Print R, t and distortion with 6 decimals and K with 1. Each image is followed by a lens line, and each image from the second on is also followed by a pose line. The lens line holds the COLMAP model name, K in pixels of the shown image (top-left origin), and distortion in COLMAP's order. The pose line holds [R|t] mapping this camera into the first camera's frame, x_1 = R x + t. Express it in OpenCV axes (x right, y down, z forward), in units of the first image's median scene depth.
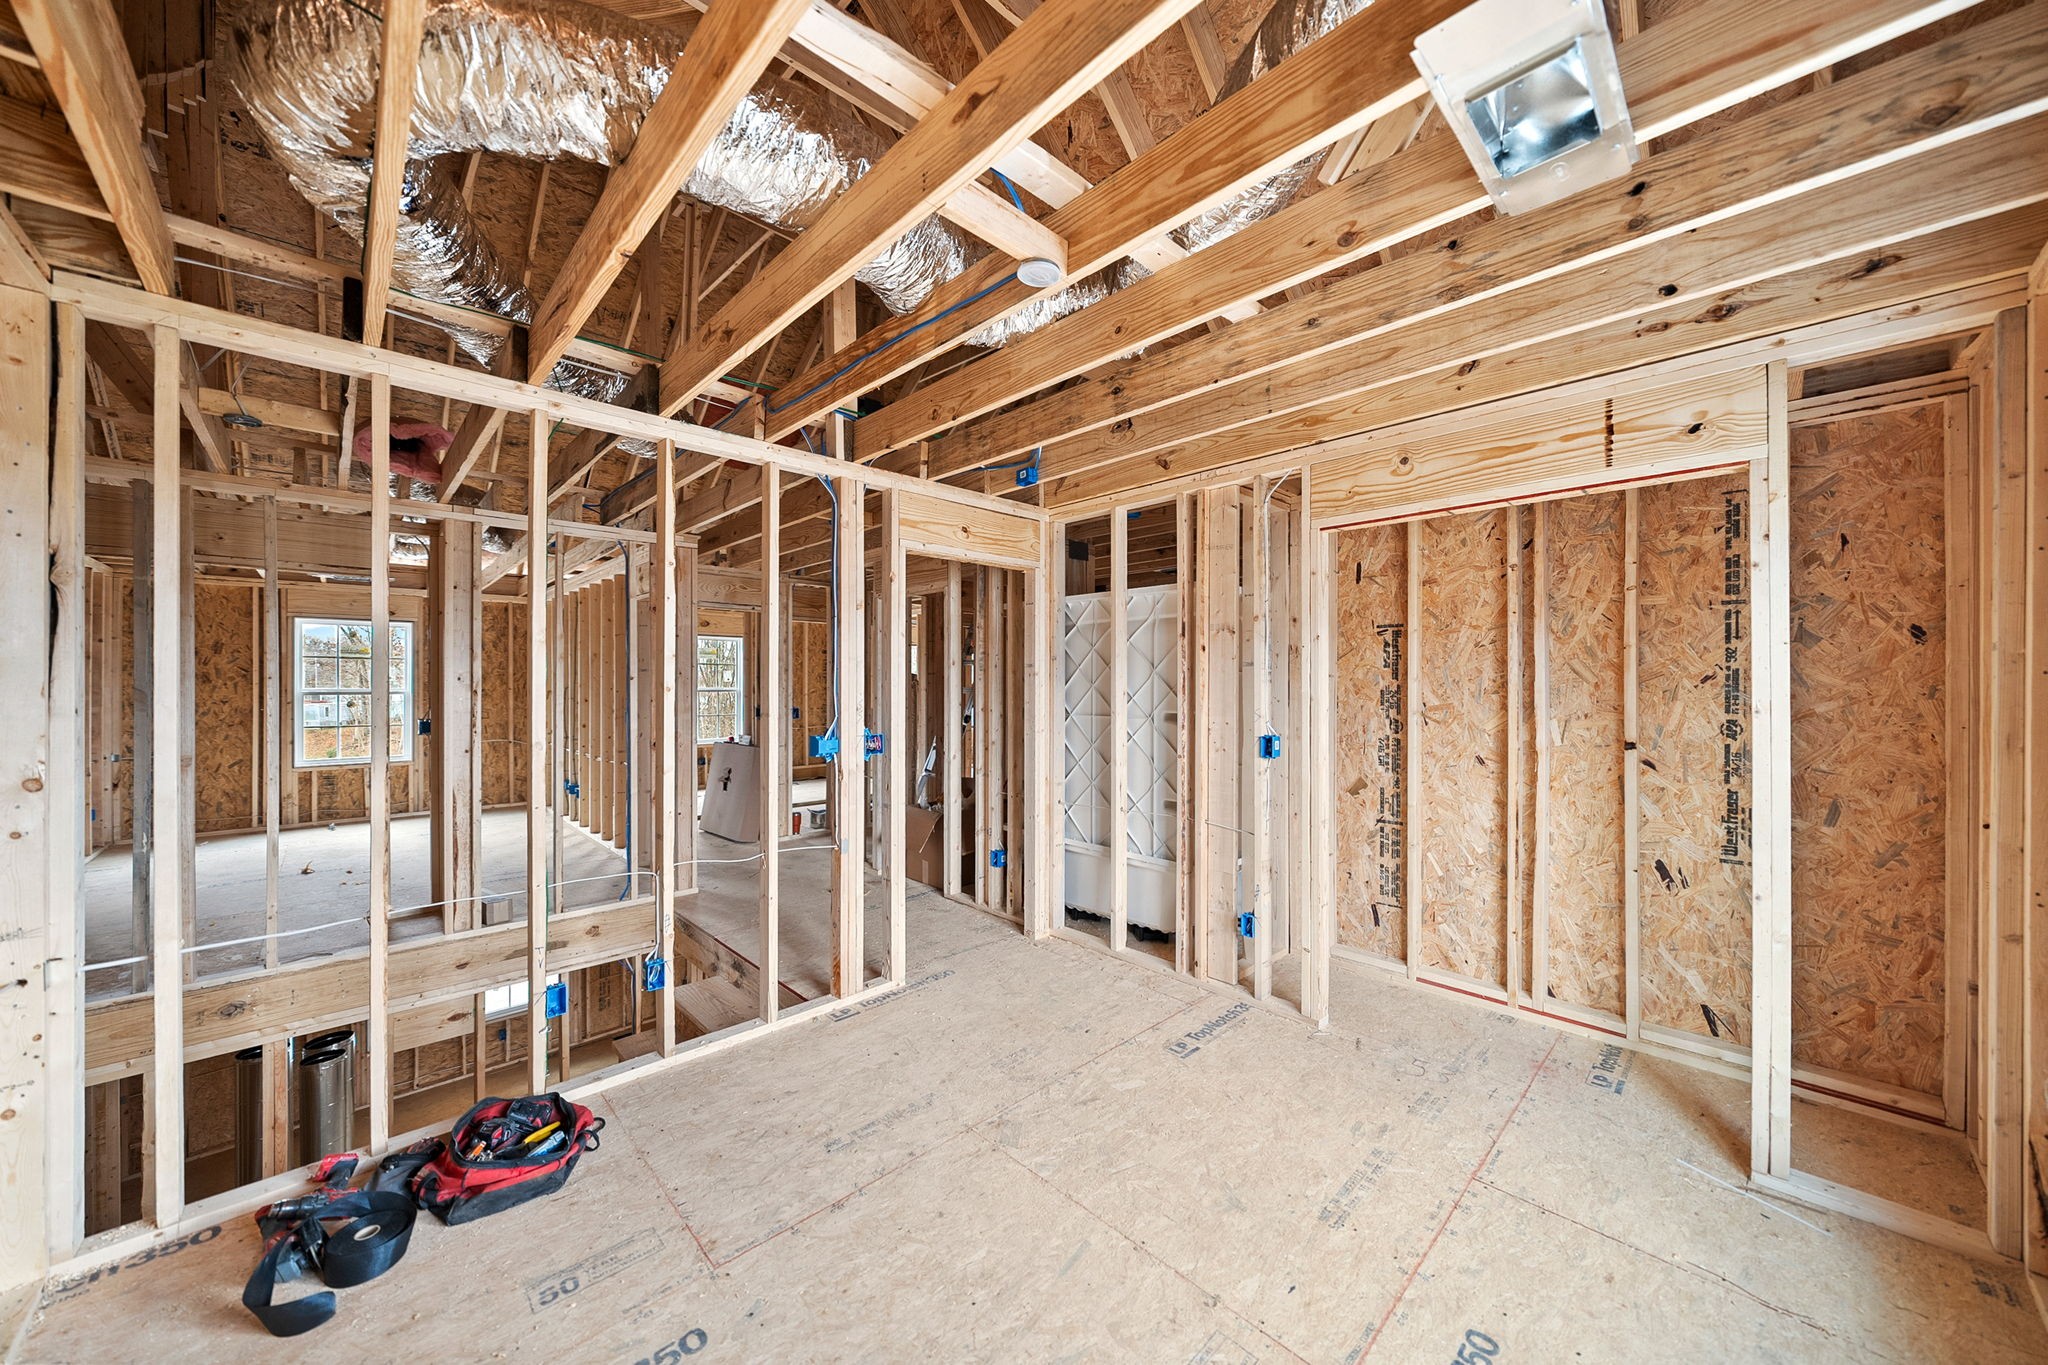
lens RADIAL K [[717.1, 0, 1023.1], [0, 717.1, 682.9], [0, 0, 1]] dist [-0.000822, -0.000069]
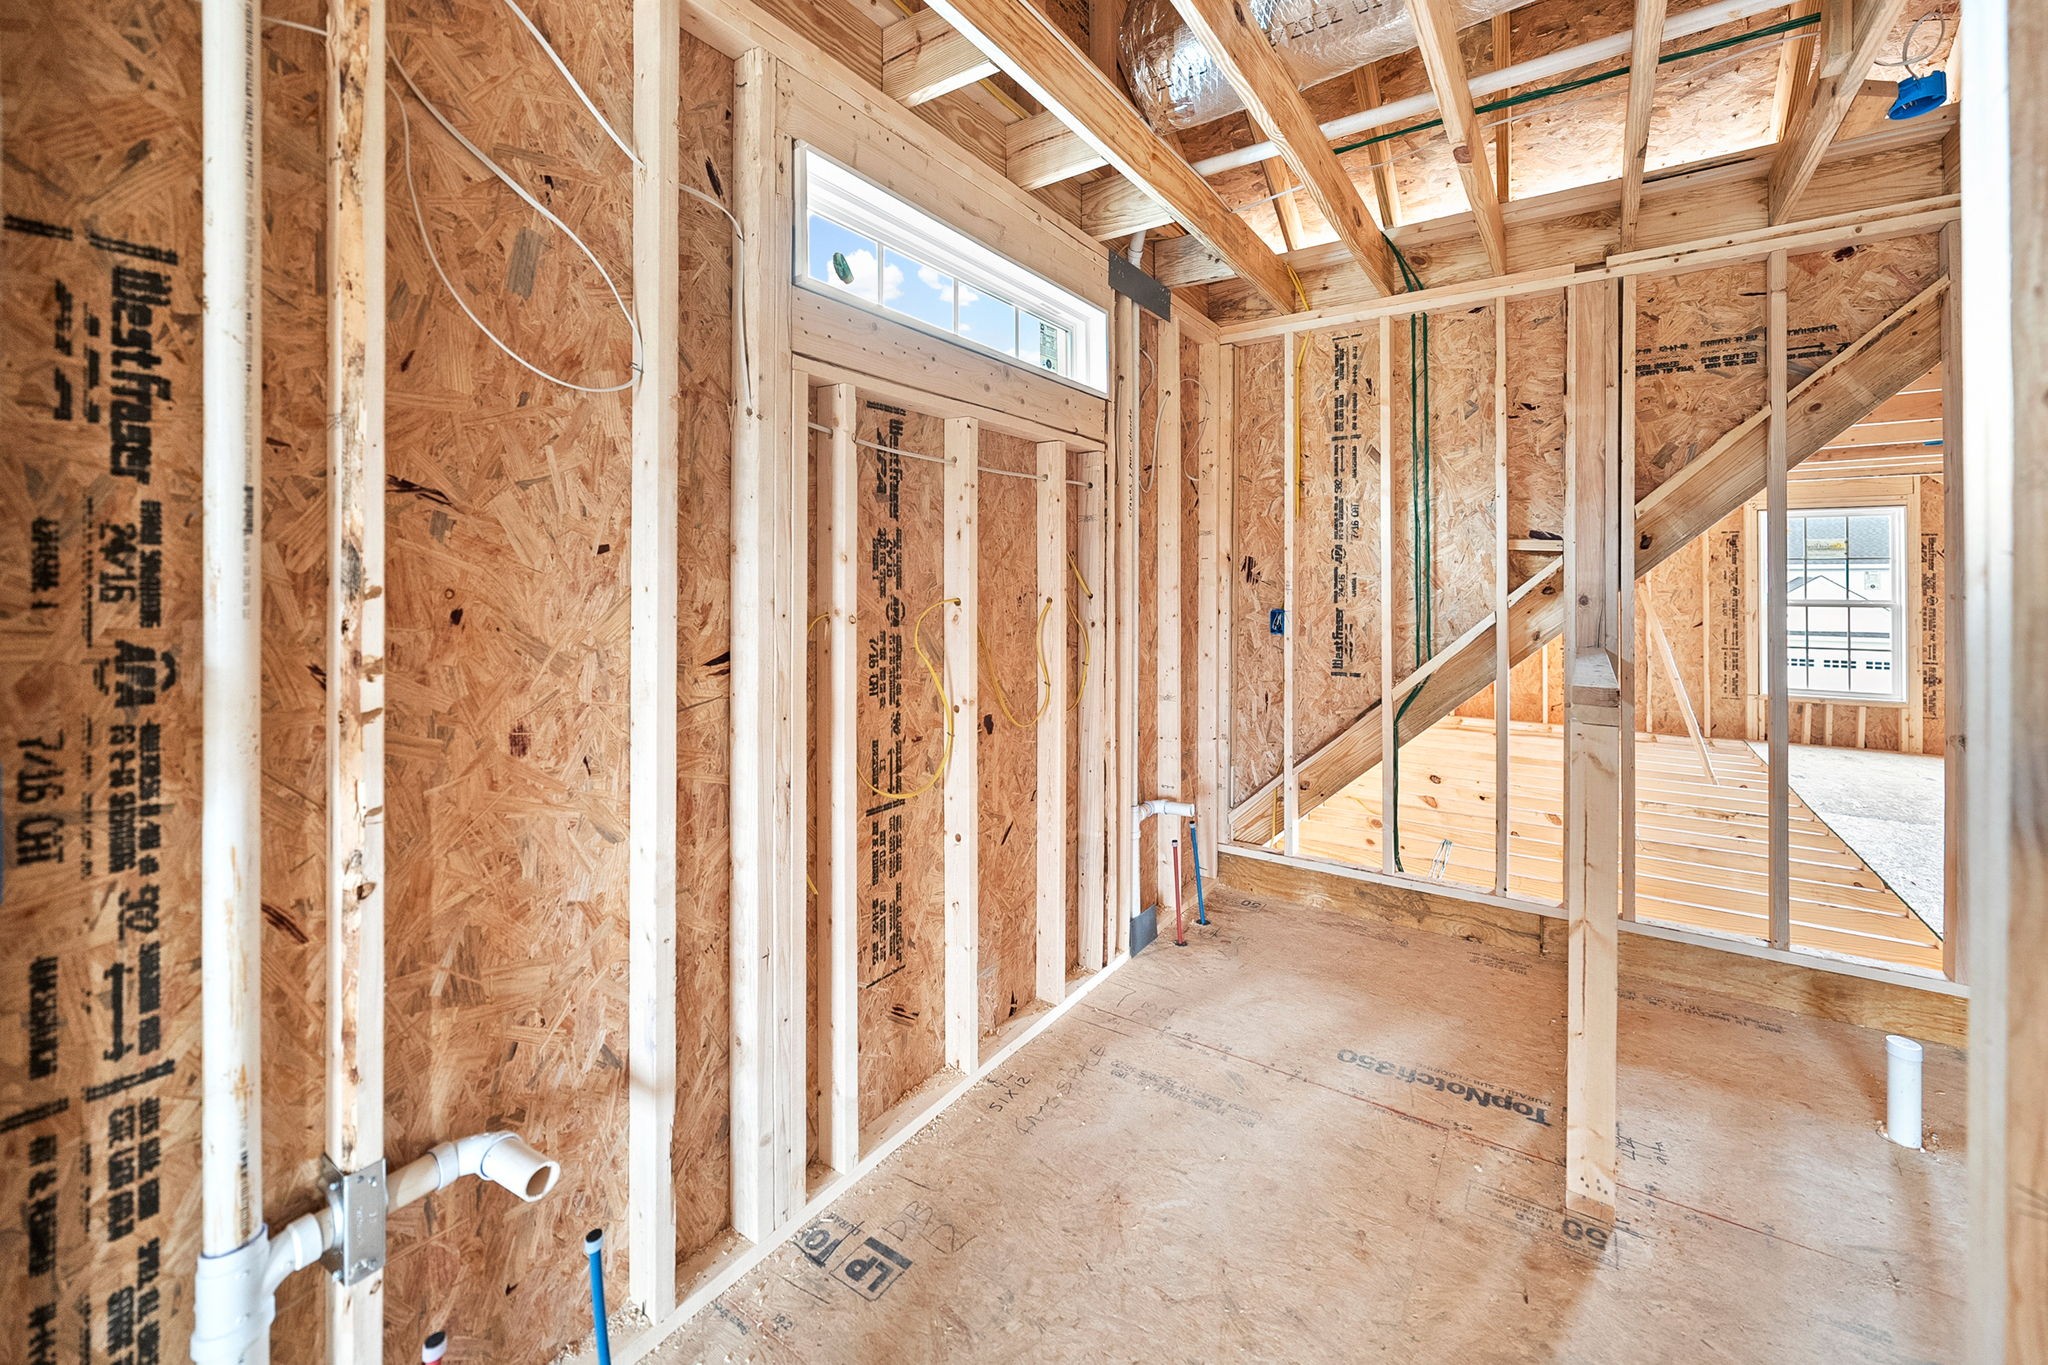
lens RADIAL K [[717.1, 0, 1023.4], [0, 717.1, 682.4], [0, 0, 1]] dist [-0.000822, -0.000069]
pose [[-0.991335, 0.002234, -0.131338, 0.643869], [-0.002174, -0.999997, -0.000607, 0.059918], [-0.131339, -0.000317, 0.991338, 0.637233]]
